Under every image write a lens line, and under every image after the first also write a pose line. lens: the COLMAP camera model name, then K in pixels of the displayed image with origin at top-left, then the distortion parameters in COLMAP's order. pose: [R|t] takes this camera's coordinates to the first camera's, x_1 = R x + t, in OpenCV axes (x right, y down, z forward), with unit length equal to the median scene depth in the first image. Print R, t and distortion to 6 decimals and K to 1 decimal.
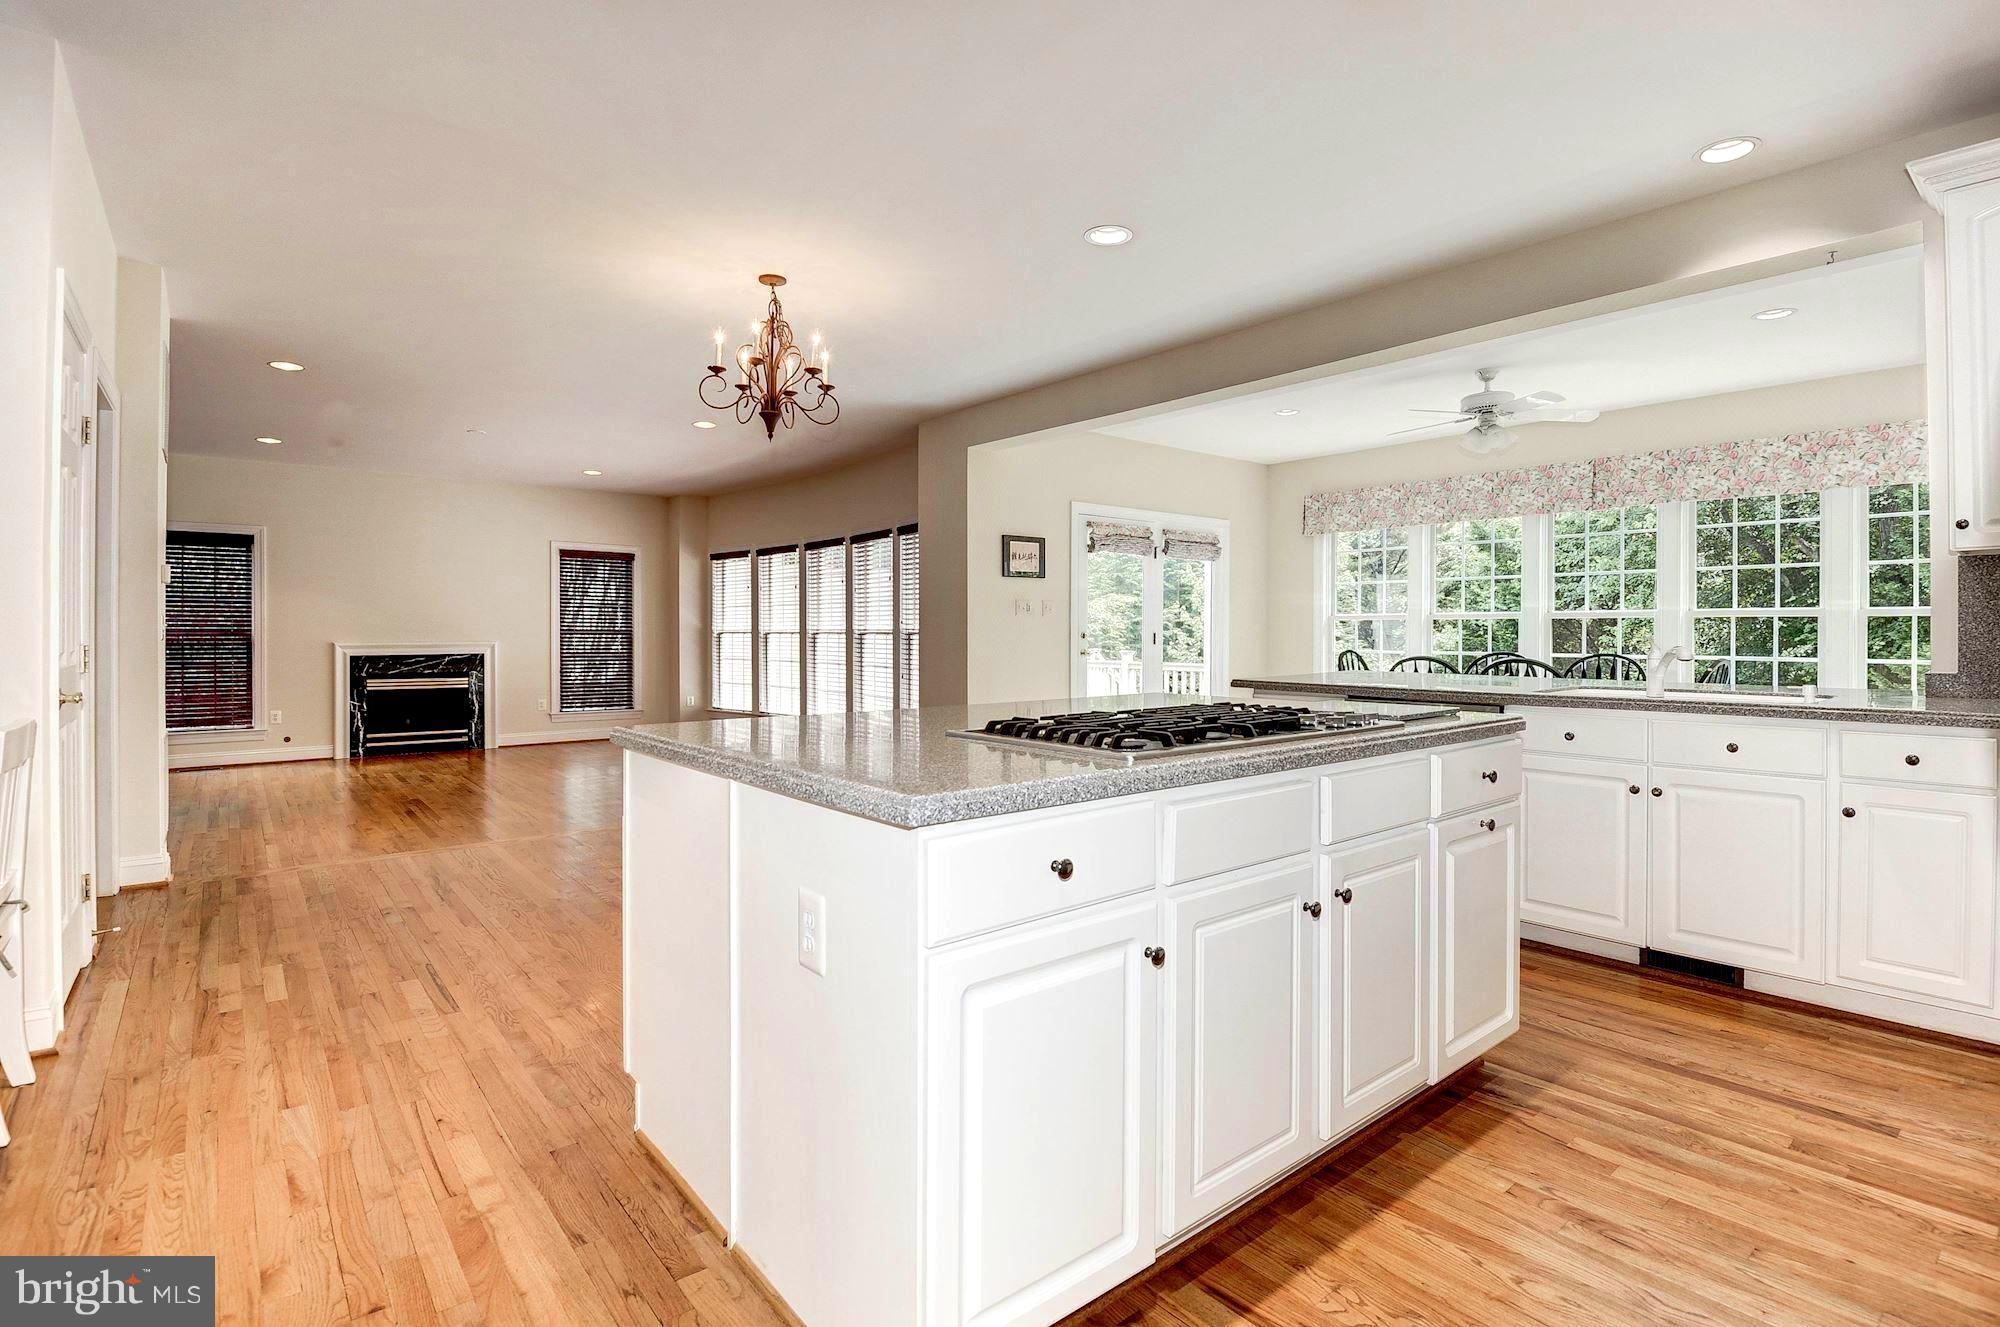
lens RADIAL K [[956.2, 0, 1003.2], [0, 956.2, 621.8], [0, 0, 1]] dist [0.026628, -0.000156]
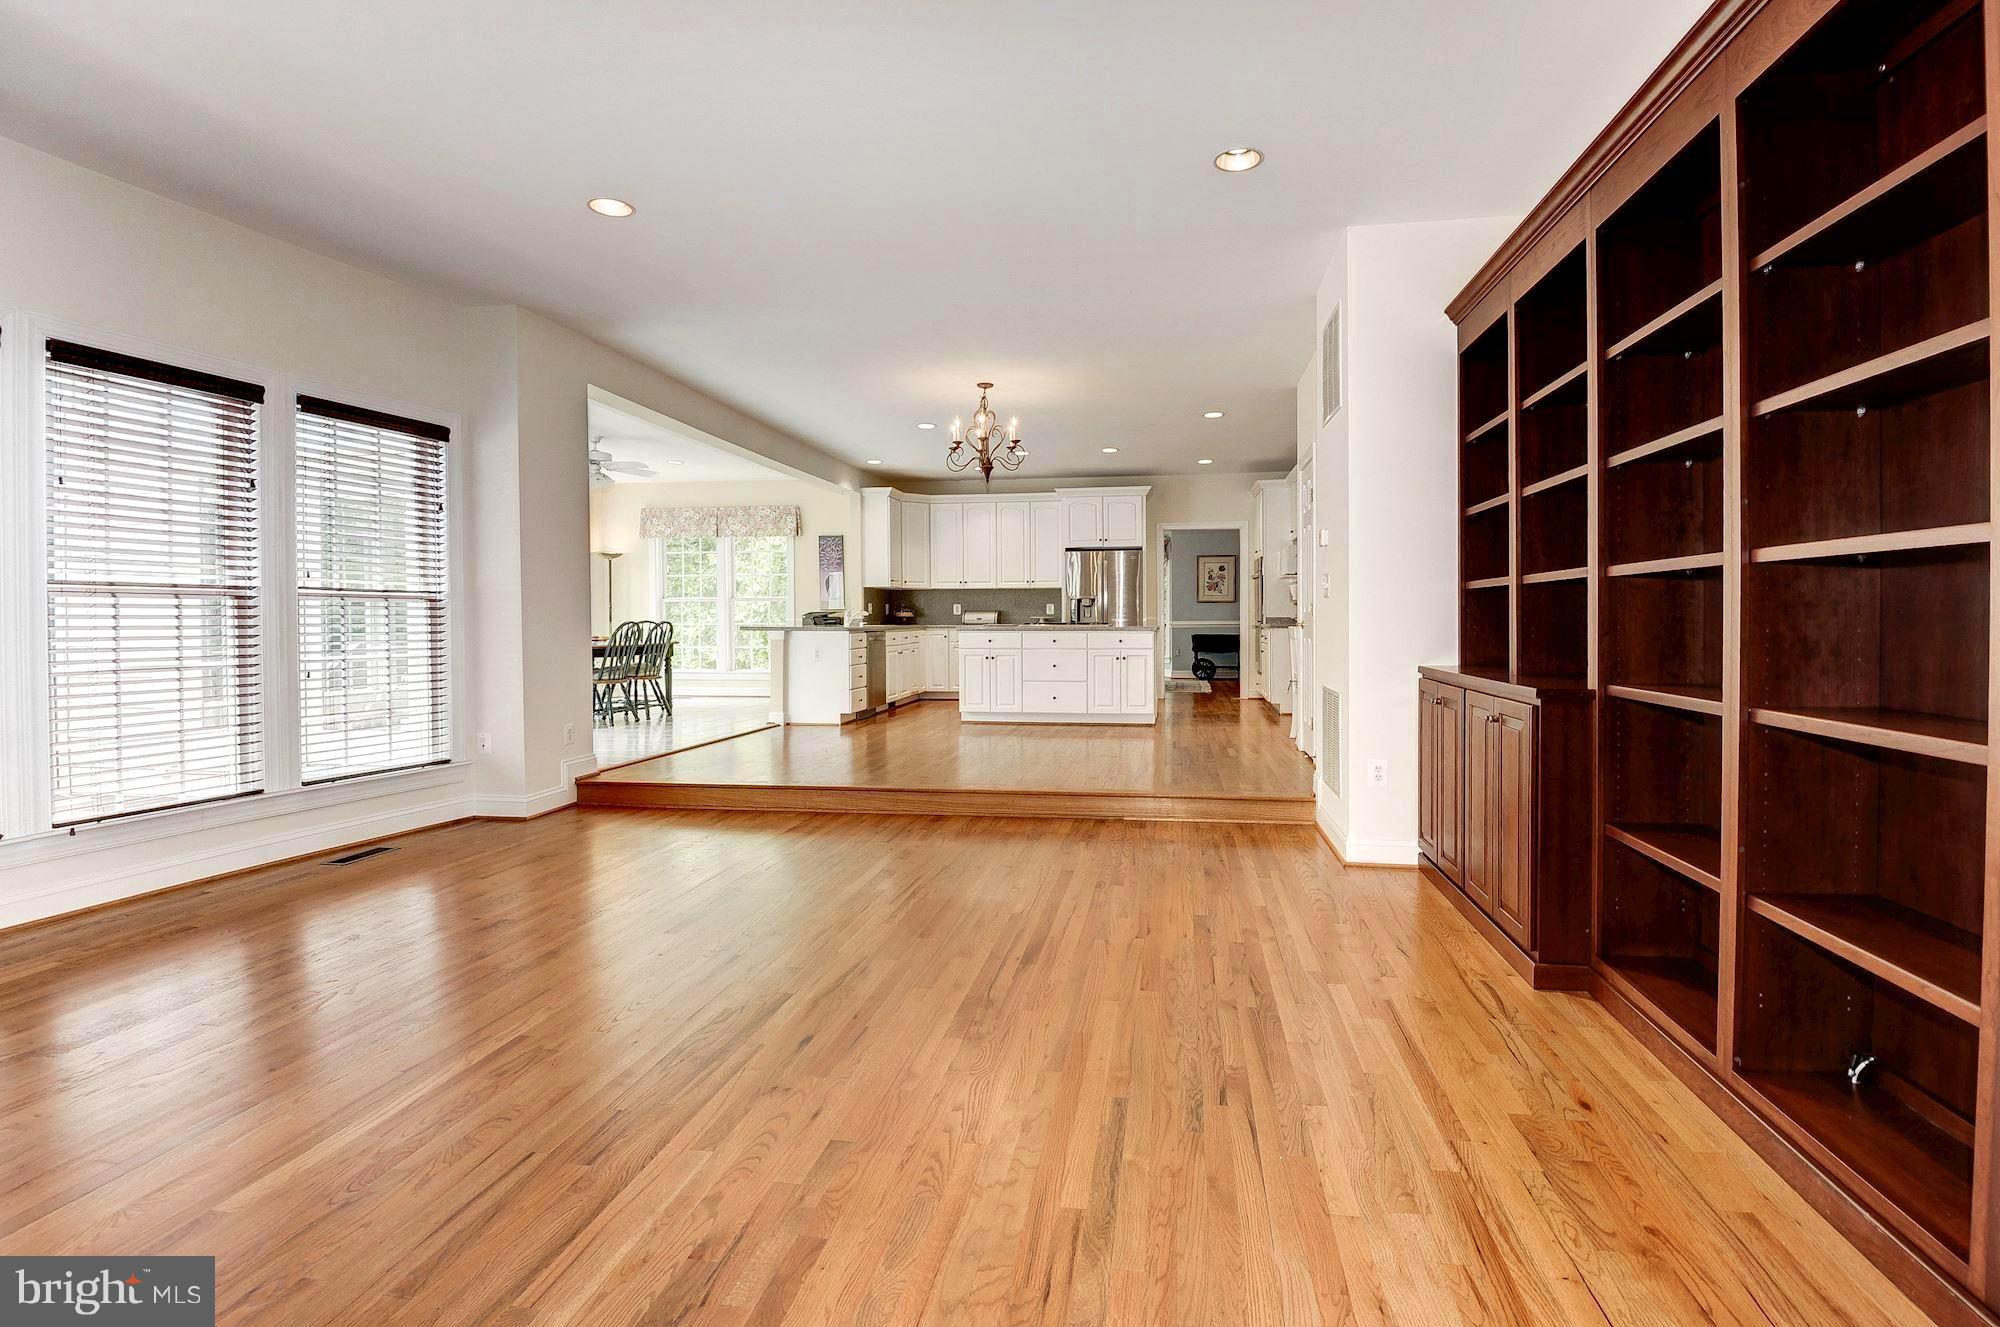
lens RADIAL K [[943.8, 0, 1002.2], [0, 943.8, 620.3], [0, 0, 1]] dist [-0.026106, 0.001211]
pose [[-0.652495, -0.003895, 0.757783, -1.072704], [-0.004402, 0.999989, 0.001350, 0.030902], [-0.757781, -0.002455, -0.652505, 1.484645]]
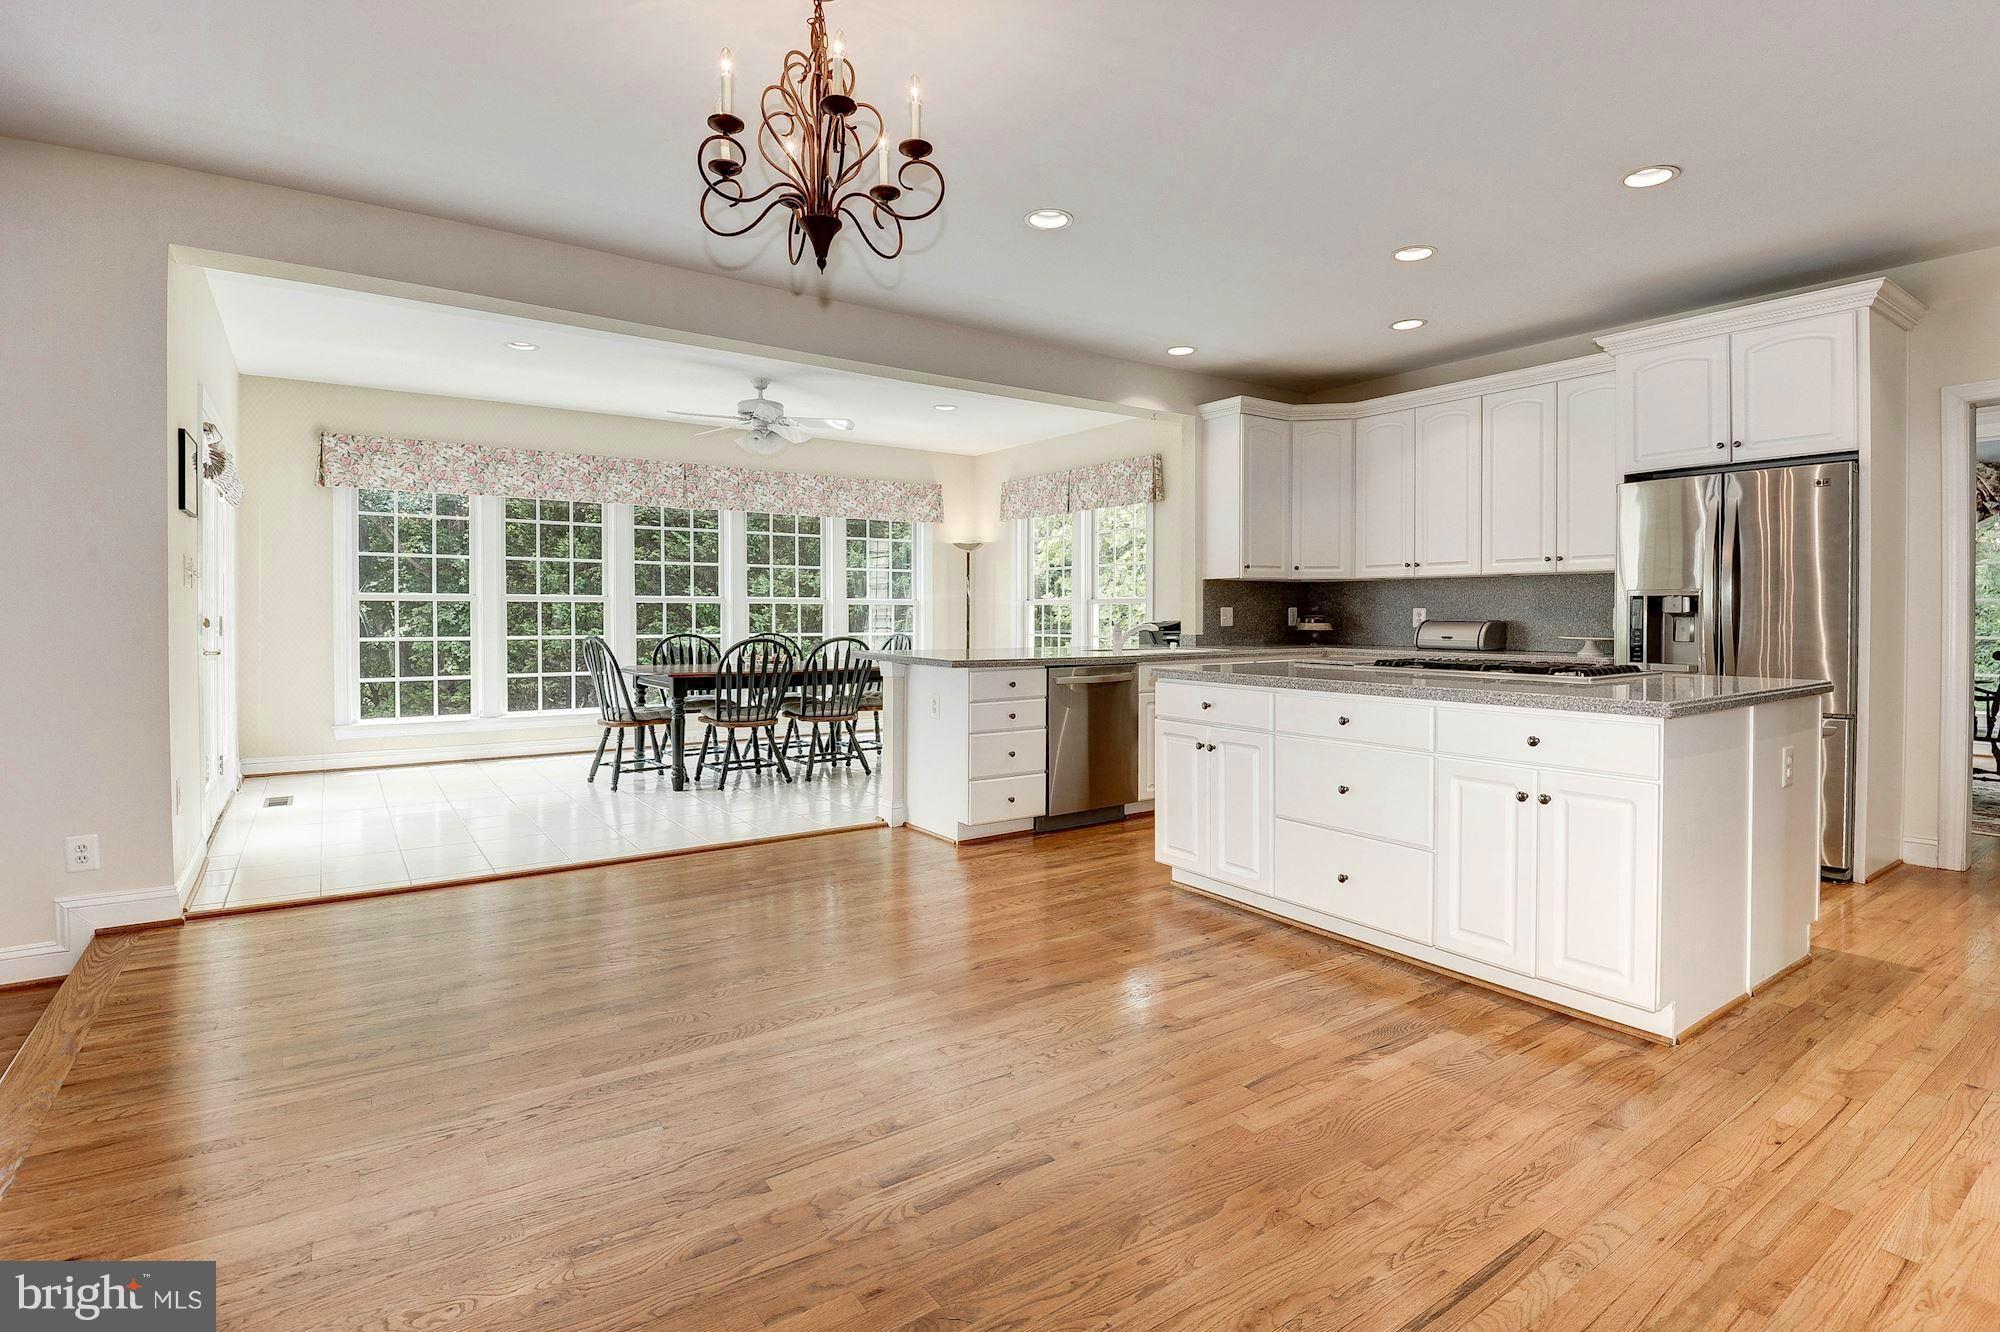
lens RADIAL K [[943.8, 0, 1002.2], [0, 943.8, 622.8], [0, 0, 1]] dist [-0.026106, 0.001211]
pose [[0.089627, -0.010589, 0.995919, -0.567072], [-0.006204, 0.999918, 0.011190, 0.007962], [-0.995956, -0.007181, 0.089554, 0.625153]]
